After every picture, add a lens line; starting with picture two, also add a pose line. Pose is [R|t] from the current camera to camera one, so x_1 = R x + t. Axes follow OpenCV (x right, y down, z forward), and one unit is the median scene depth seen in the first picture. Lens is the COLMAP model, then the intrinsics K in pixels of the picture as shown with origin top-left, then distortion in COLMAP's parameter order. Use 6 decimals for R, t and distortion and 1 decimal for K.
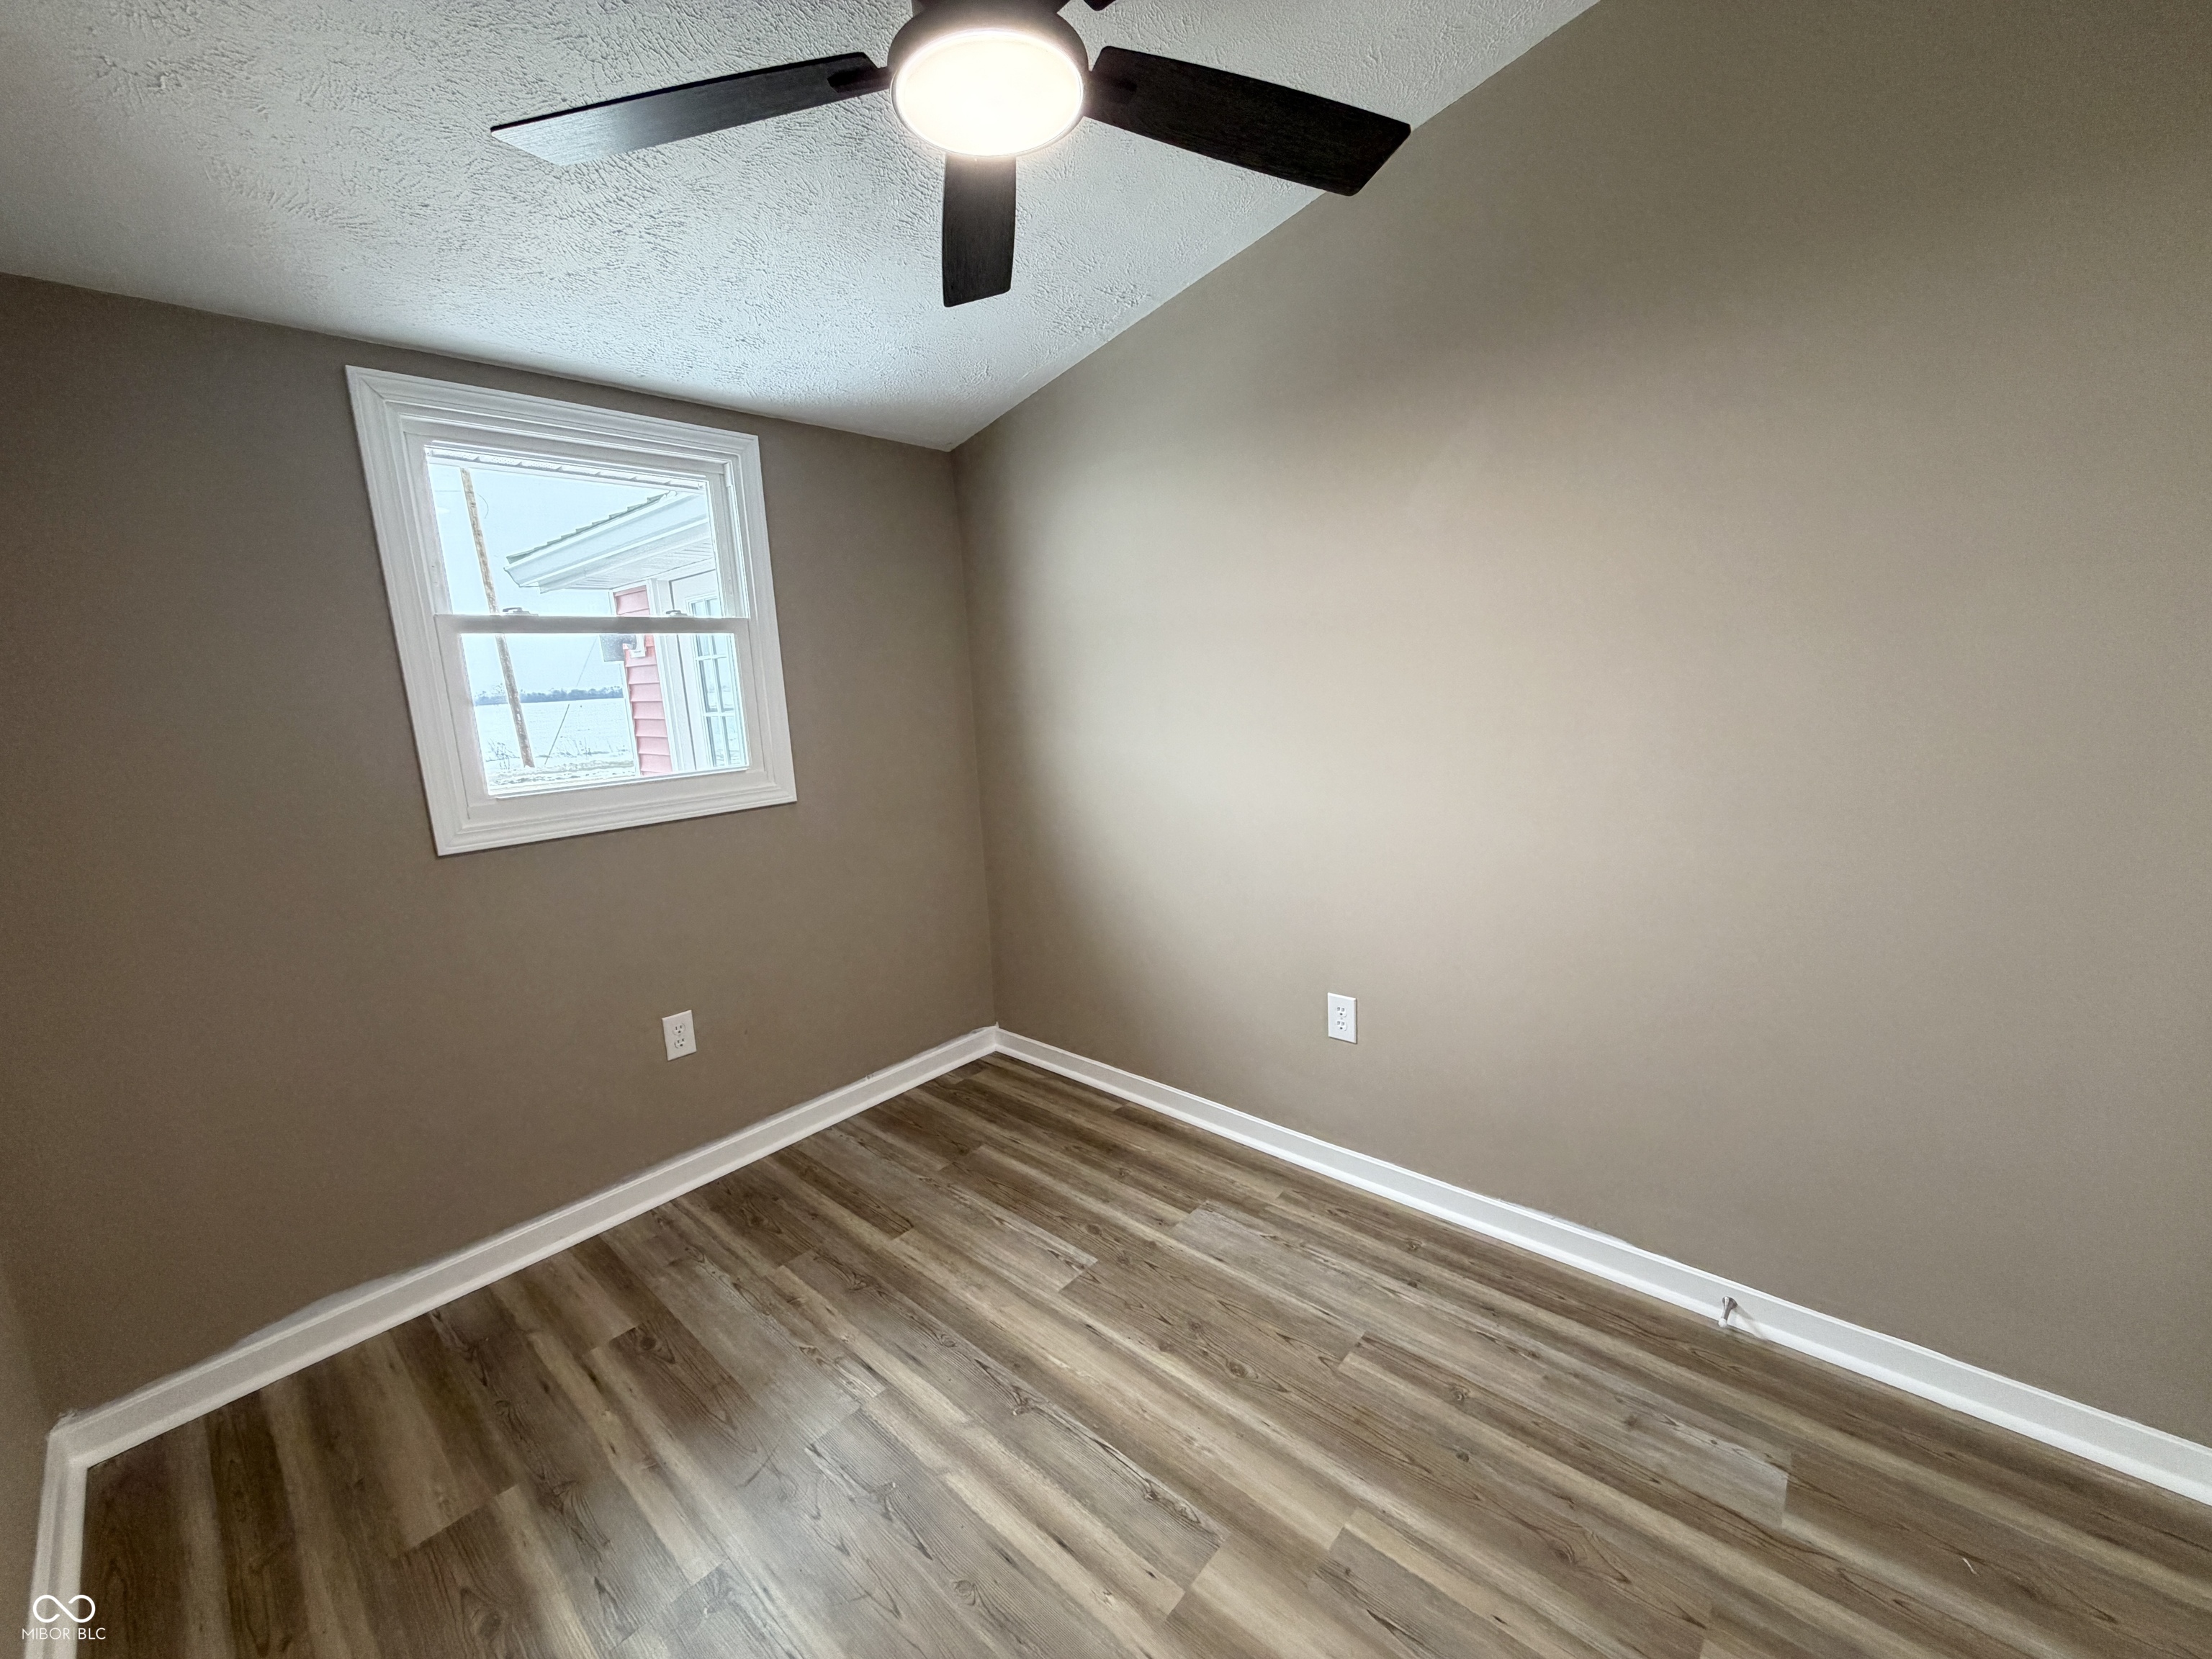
lens RADIAL K [[873.7, 0, 1101.4], [0, 873.7, 831.5], [0, 0, 1]] dist [-0.003806, -0.000262]
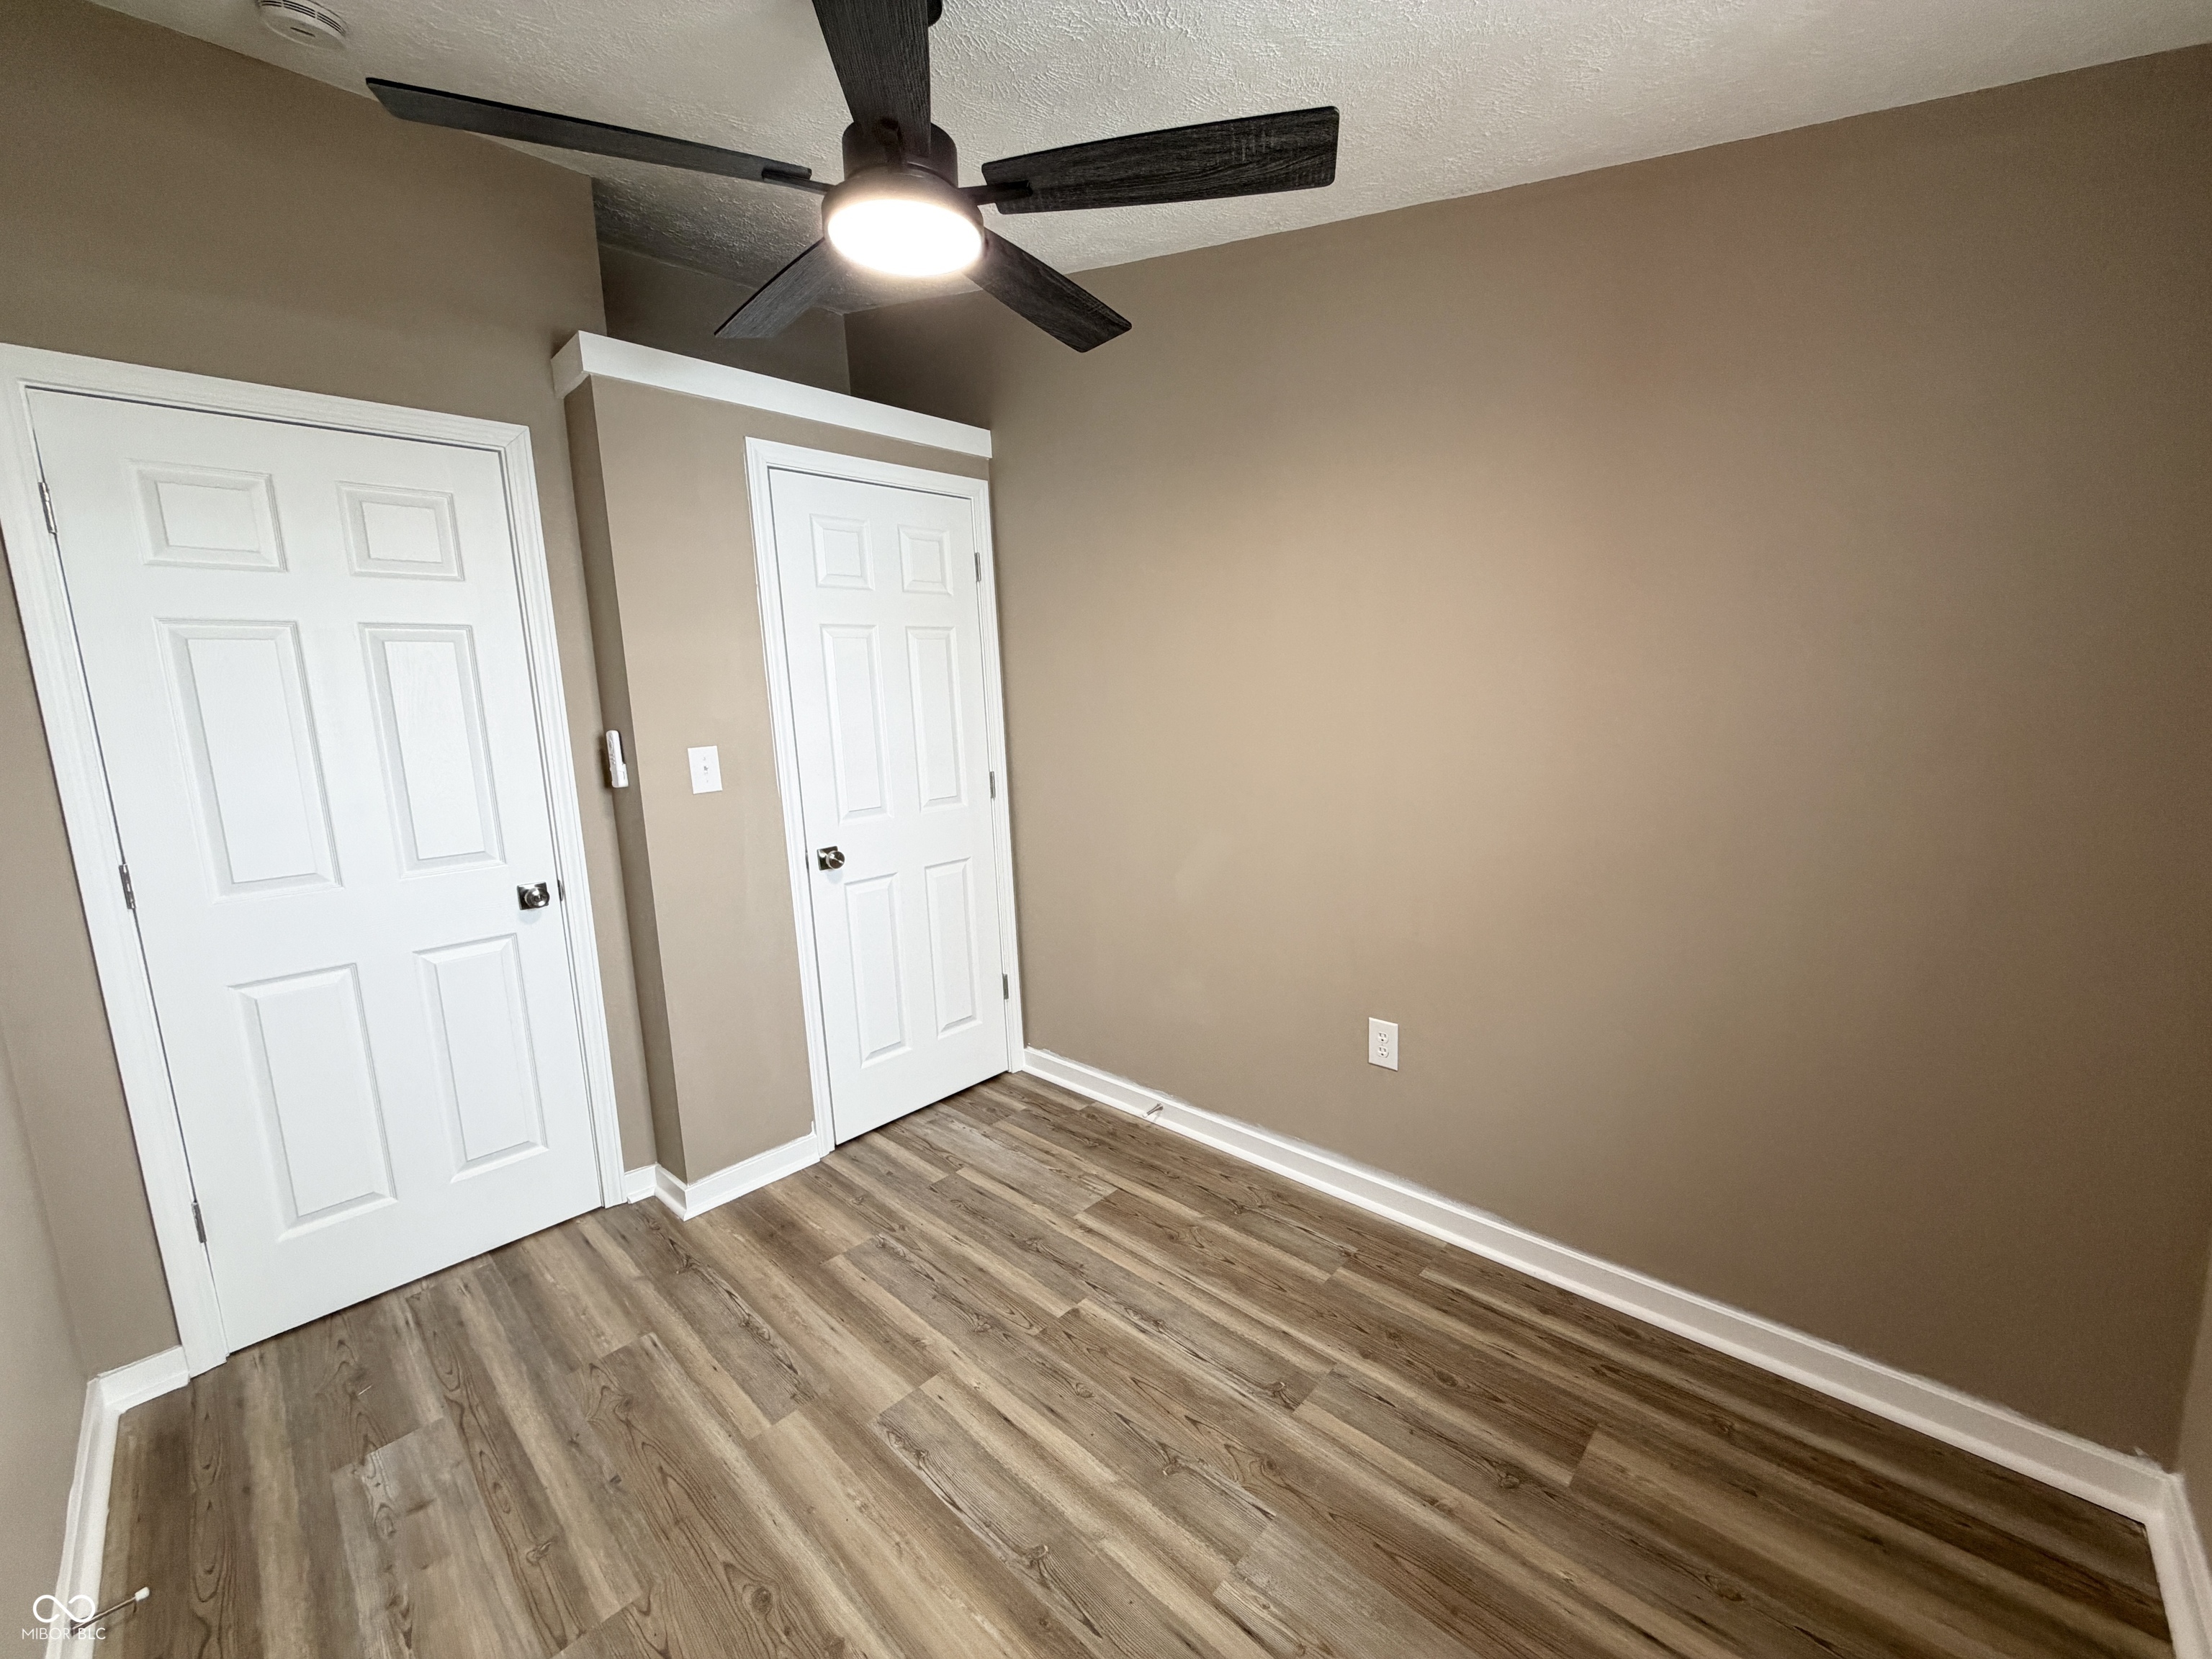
lens RADIAL K [[873.7, 0, 1110.2], [0, 873.7, 829.0], [0, 0, 1]] dist [-0.003806, -0.000262]
pose [[-0.995400, 0.086623, 0.040924, -0.248318], [0.095176, 0.942909, 0.319161, -0.256195], [-0.010941, 0.321588, -0.946817, 1.520817]]
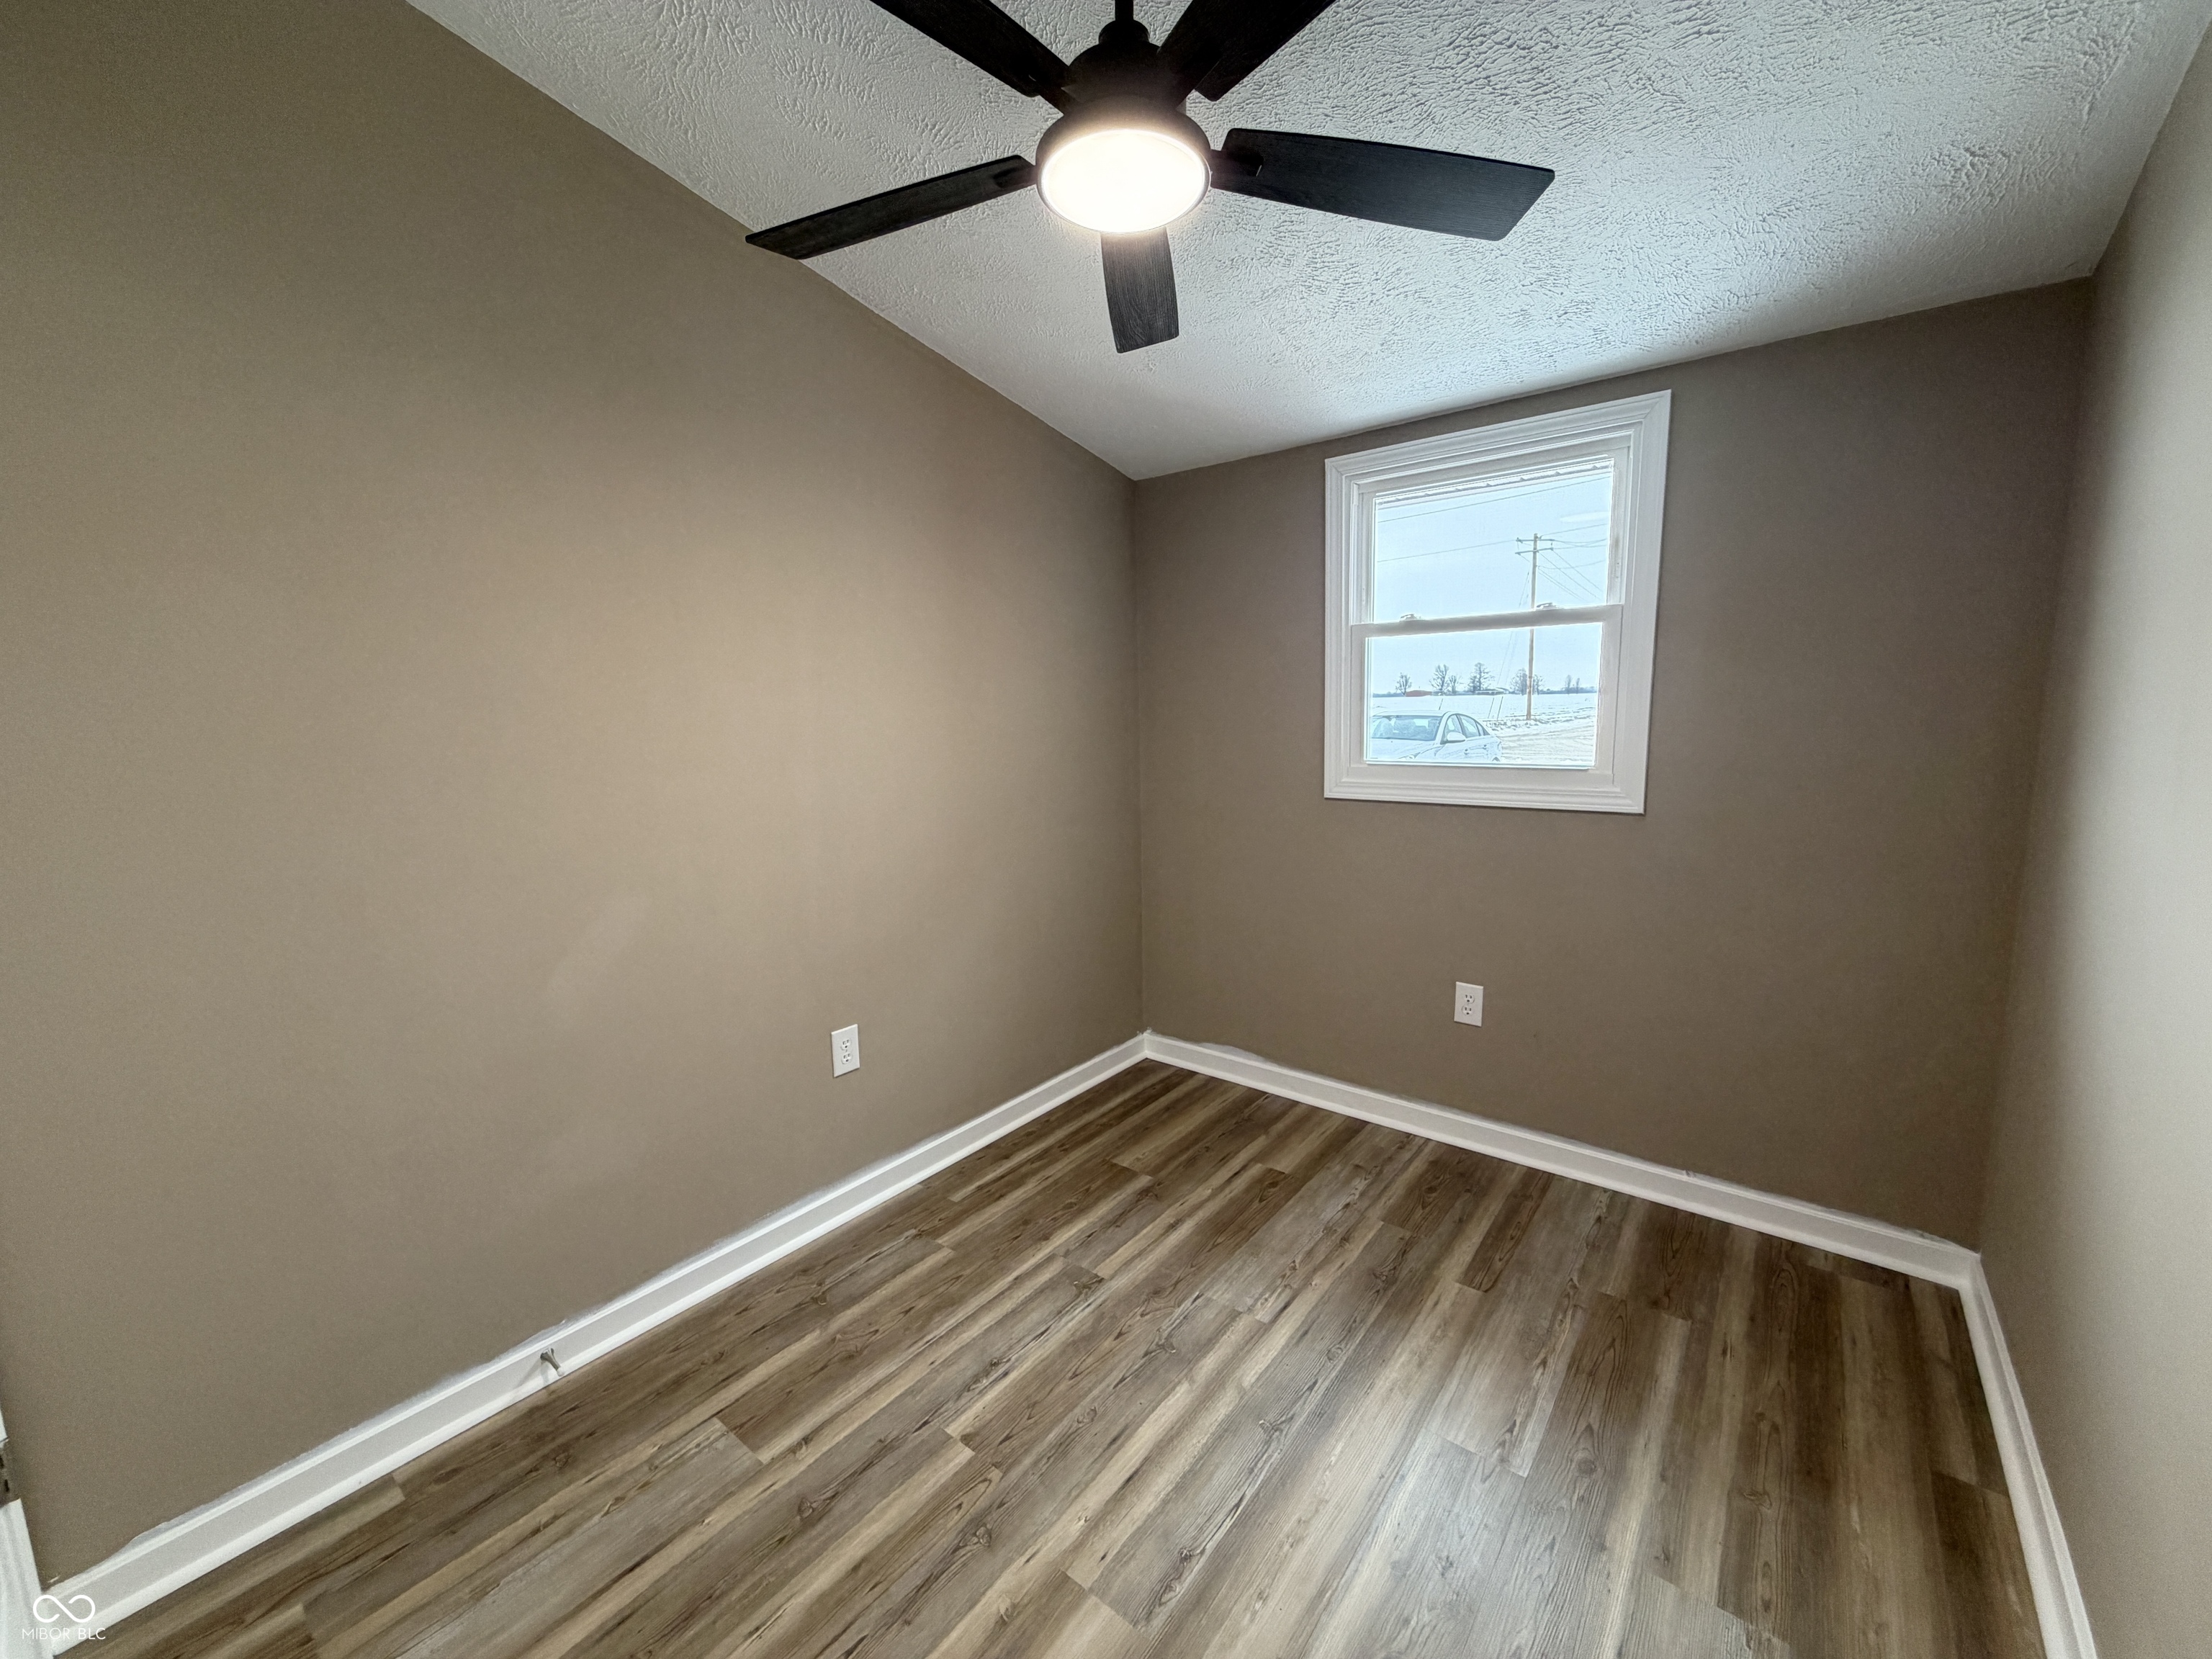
lens RADIAL K [[873.7, 0, 1104.6], [0, 873.7, 828.4], [0, 0, 1]] dist [-0.003806, -0.000262]
pose [[0.059802, 0.187561, -0.980431, 0.710287], [-0.158346, 0.971535, 0.176201, -0.133385], [0.985571, 0.144710, 0.087799, 0.612846]]
